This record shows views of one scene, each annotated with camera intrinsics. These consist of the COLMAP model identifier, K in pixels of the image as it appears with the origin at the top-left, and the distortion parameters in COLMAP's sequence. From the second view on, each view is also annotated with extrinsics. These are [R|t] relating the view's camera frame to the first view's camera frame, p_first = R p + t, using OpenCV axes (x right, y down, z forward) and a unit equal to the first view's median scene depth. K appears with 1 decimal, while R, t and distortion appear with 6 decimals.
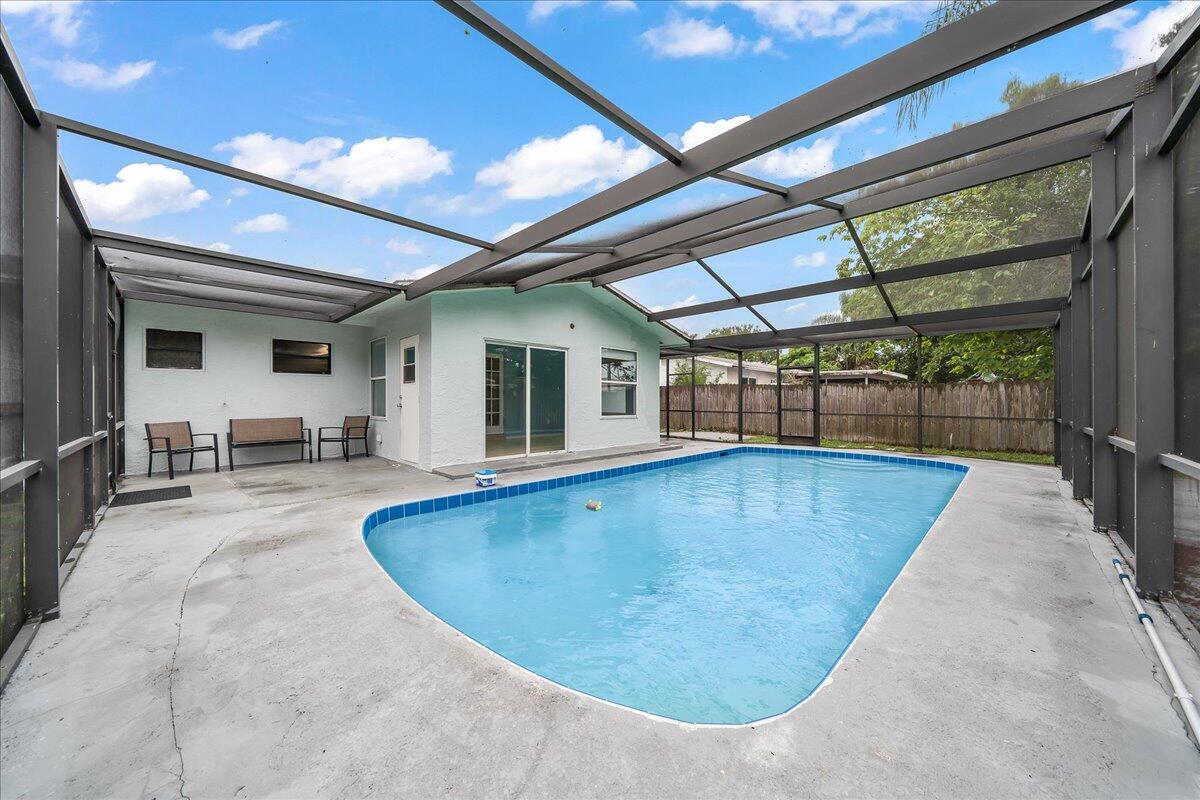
lens RADIAL K [[418.4, 0, 600.0], [0, 418.4, 400.0], [0, 0, 1]] dist [0.000018, -0.000001]
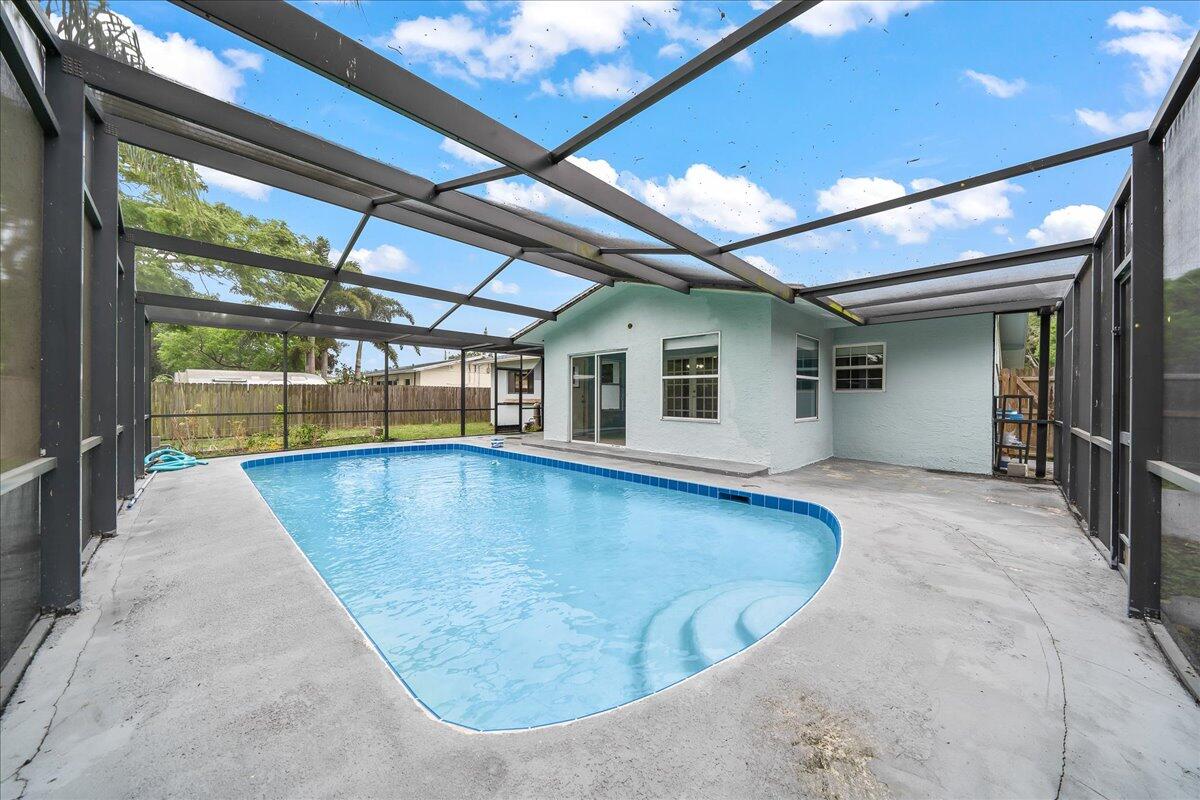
lens RADIAL K [[418.4, 0, 600.0], [0, 418.4, 400.0], [0, 0, 1]] dist [0.000018, -0.000001]
pose [[-0.004552, 0.004040, -0.999981, 0.987637], [-0.003038, 0.999987, 0.004054, -0.000061], [0.999985, 0.003057, -0.004539, 0.966843]]
